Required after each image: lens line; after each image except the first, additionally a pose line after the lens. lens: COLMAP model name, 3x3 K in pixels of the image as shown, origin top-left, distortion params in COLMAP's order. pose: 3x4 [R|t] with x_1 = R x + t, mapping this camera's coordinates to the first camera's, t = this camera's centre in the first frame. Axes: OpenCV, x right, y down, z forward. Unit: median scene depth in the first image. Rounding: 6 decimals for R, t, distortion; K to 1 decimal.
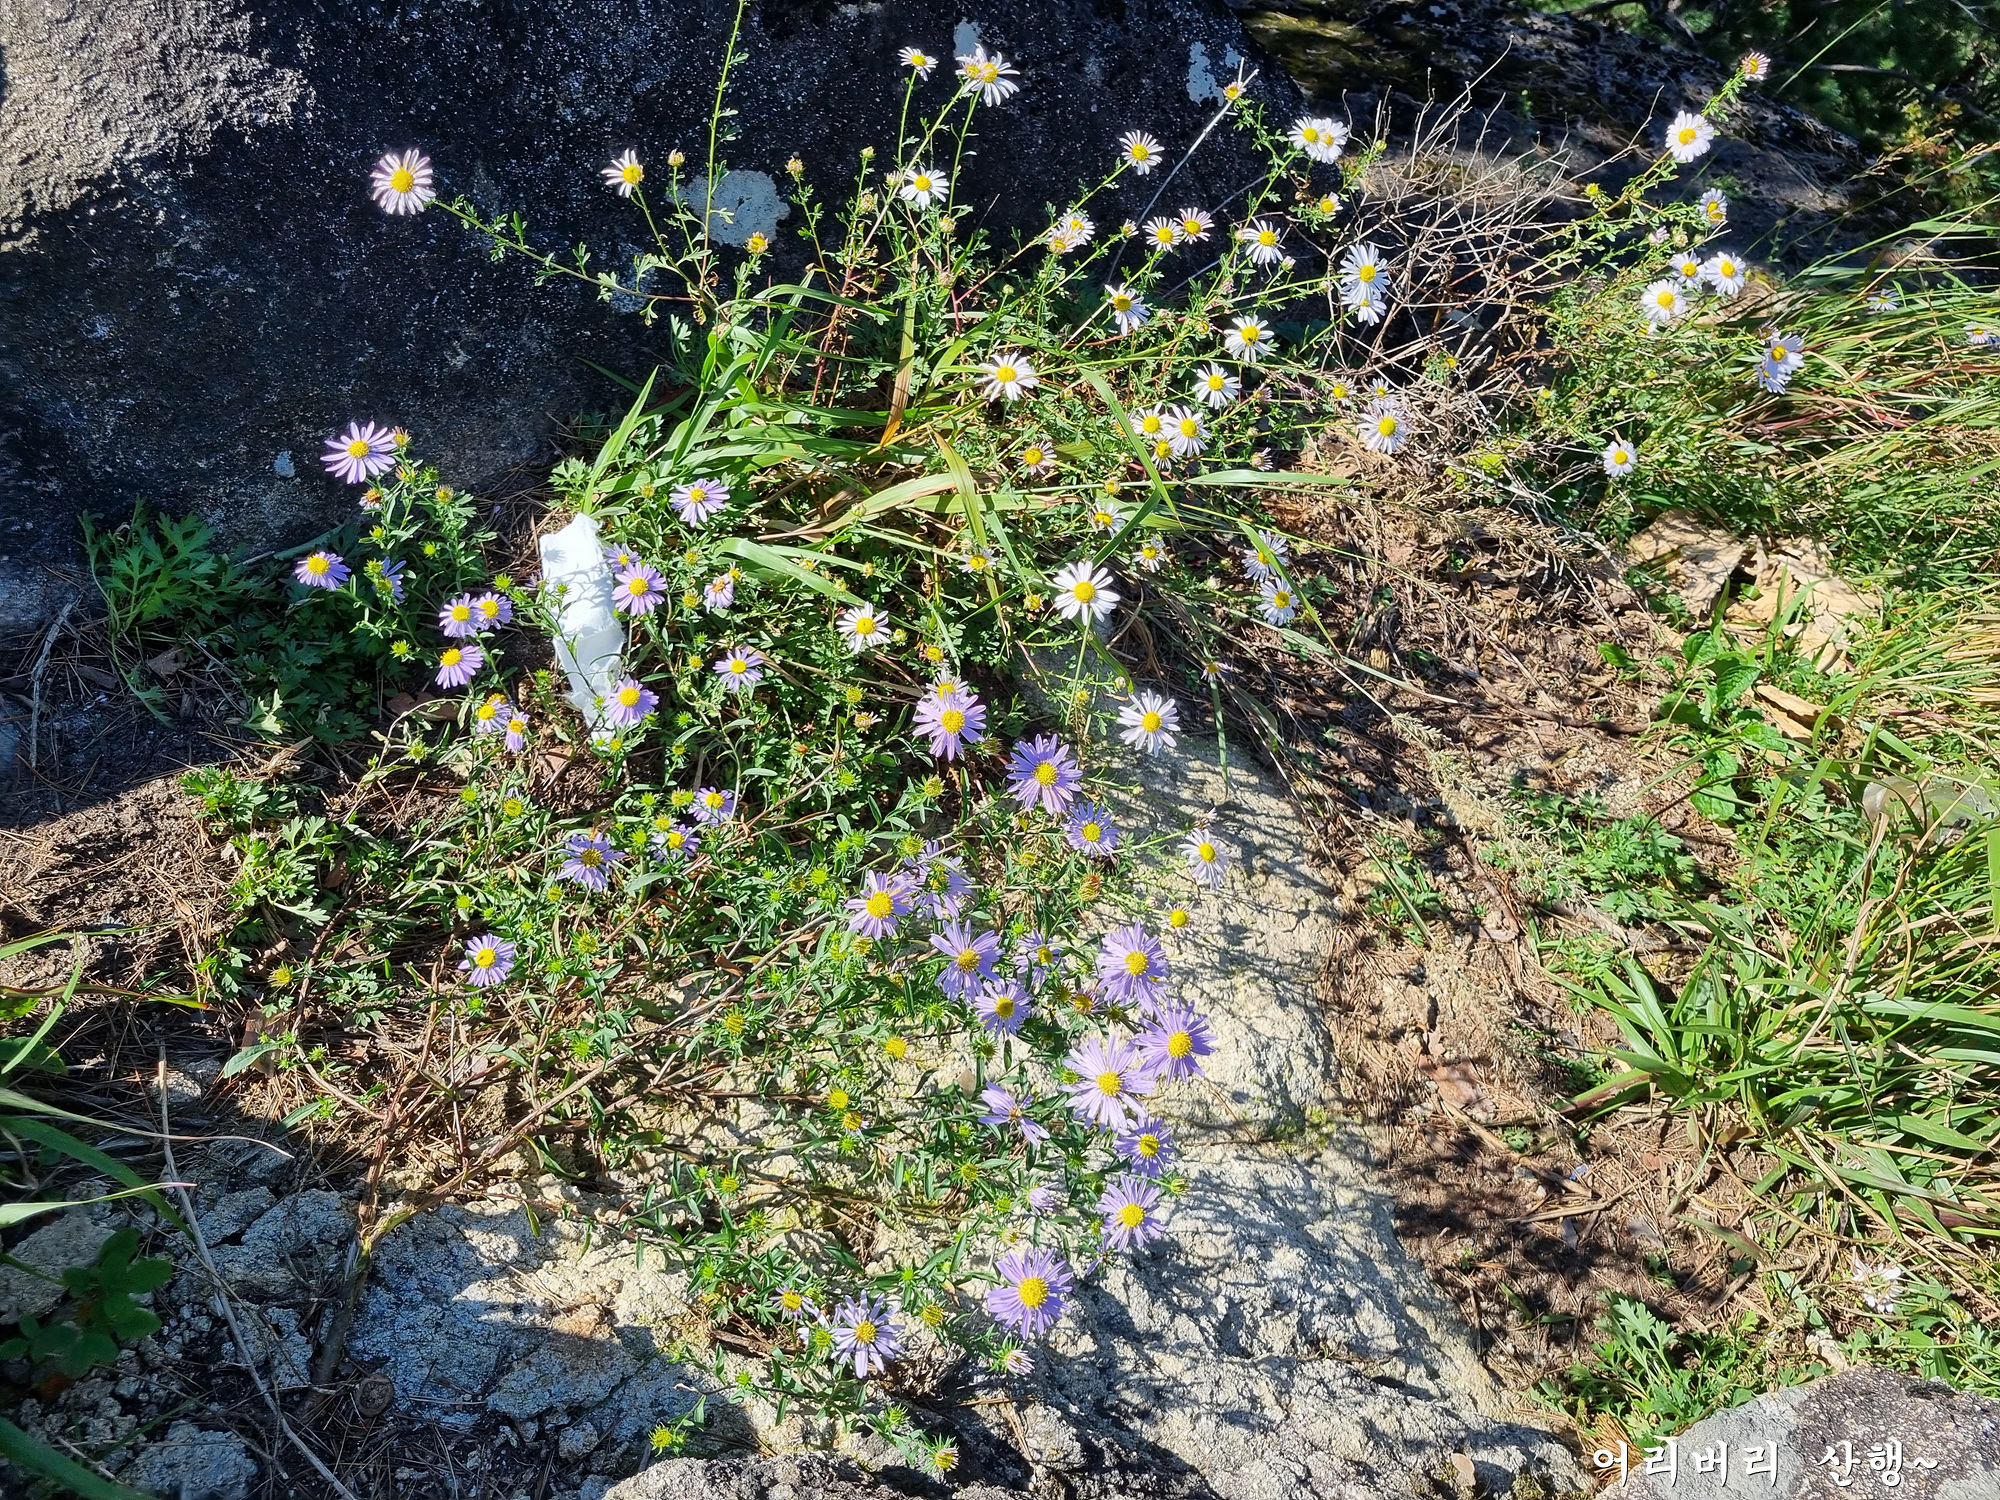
lens RADIAL K [[1504.9, 0, 969.1], [0, 1504.9, 770.3], [0, 0, 1]] dist [0.055193, -0.044471]
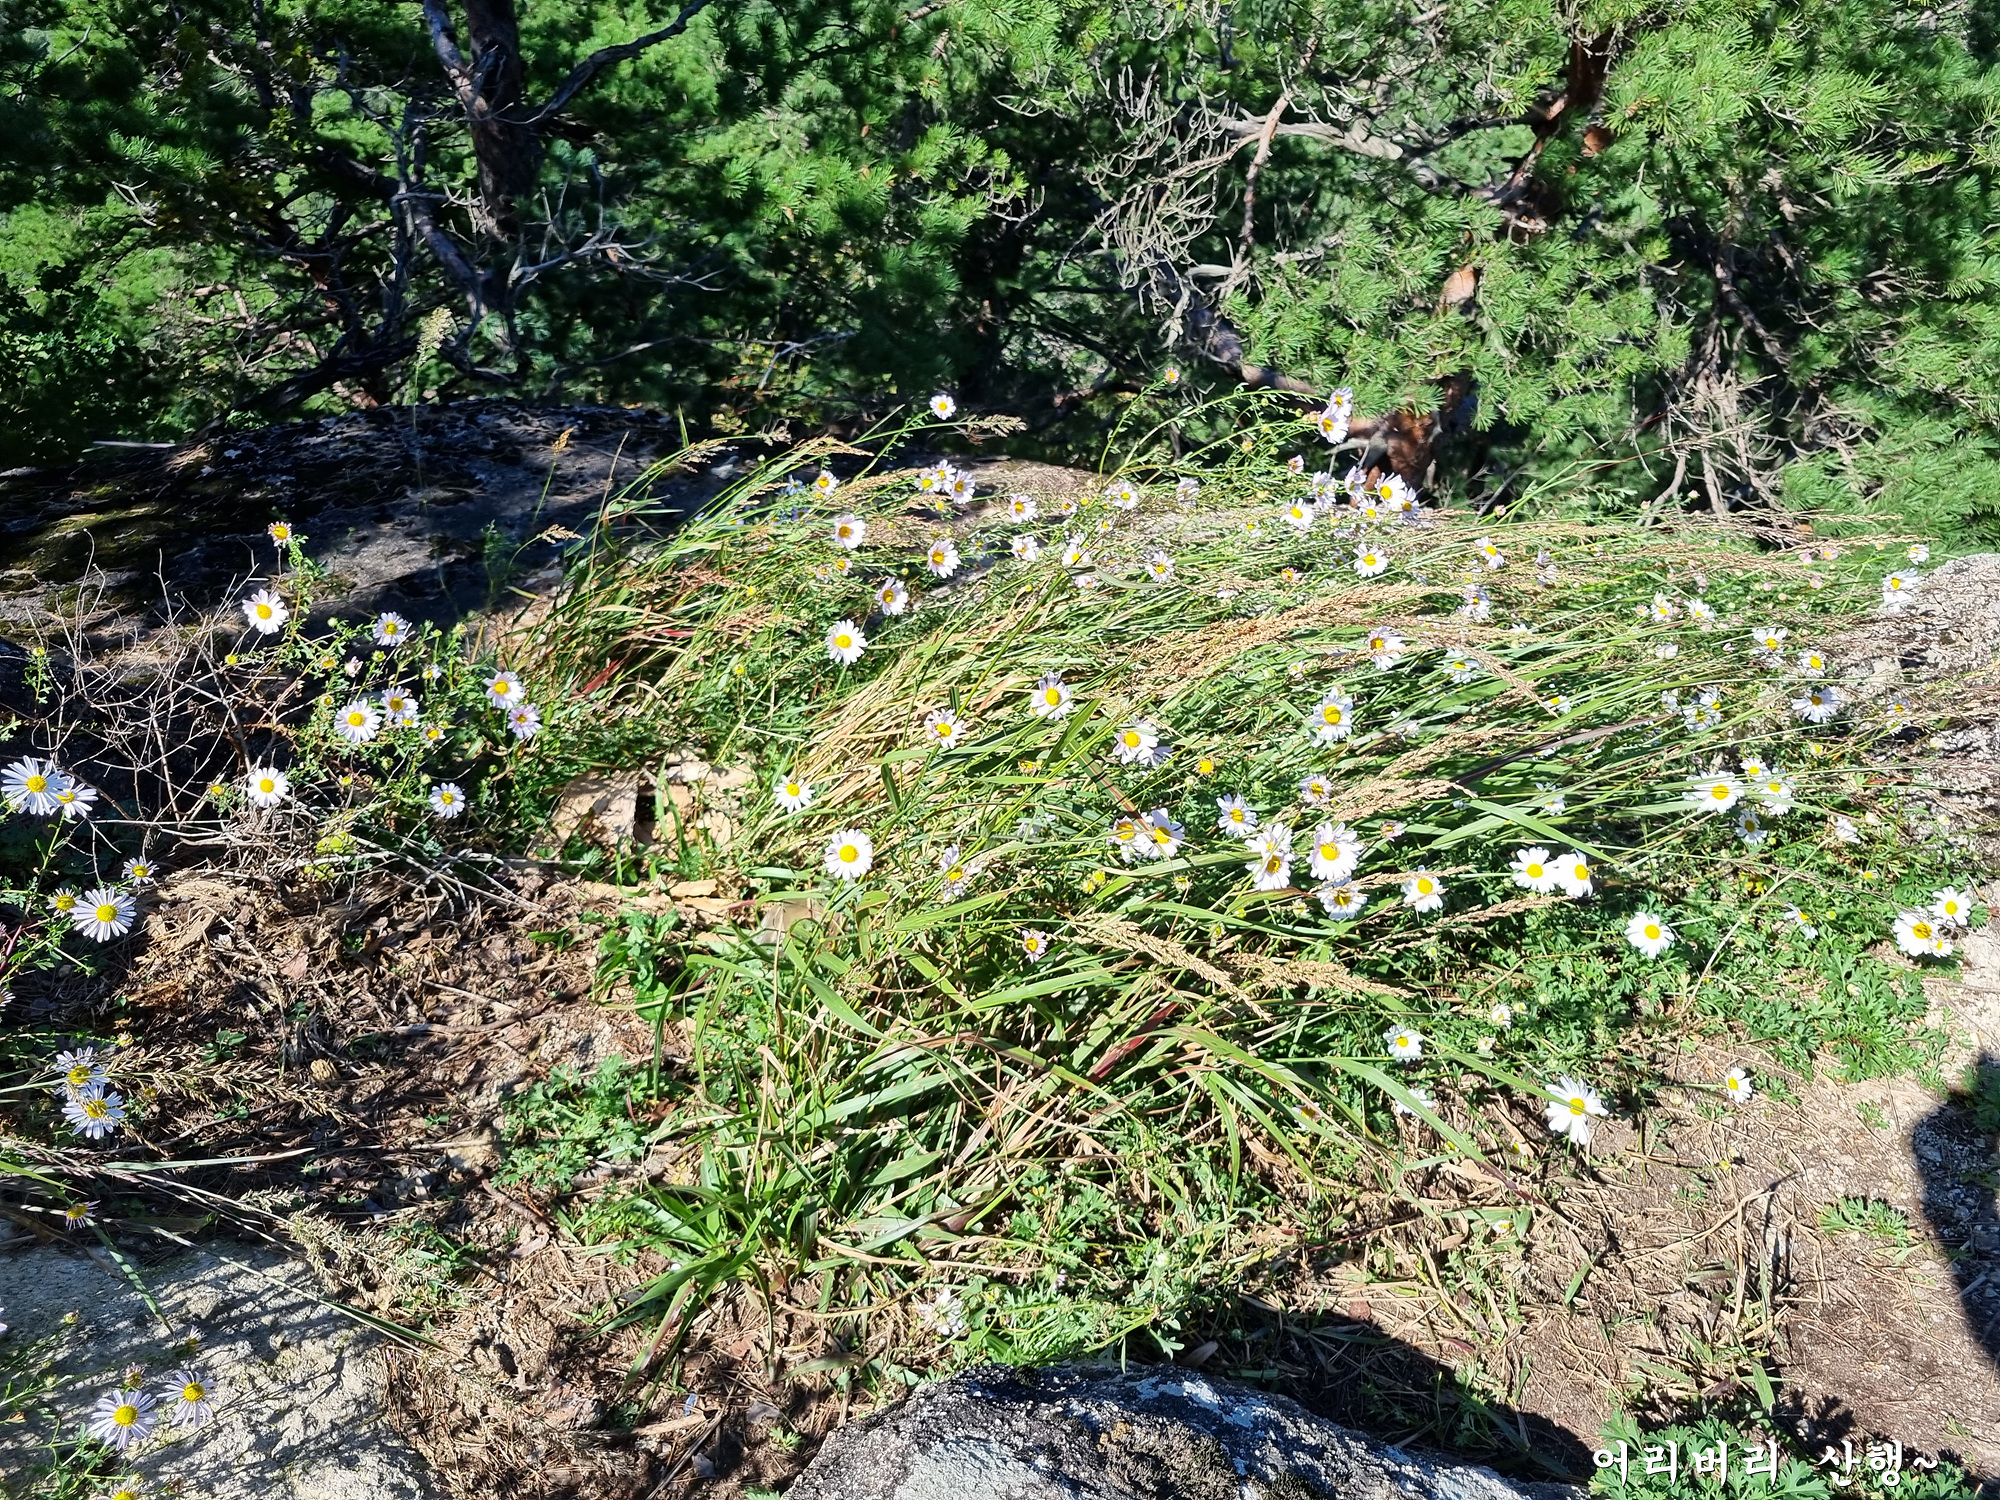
lens RADIAL K [[1504.9, 0, 969.1], [0, 1504.9, 770.3], [0, 0, 1]] dist [0.055193, -0.044471]
pose [[0.735678, -0.482069, 0.475802, 0.197512], [0.570858, 0.819369, -0.052491, 0.057168], [-0.364553, 0.310232, 0.877985, -0.081778]]
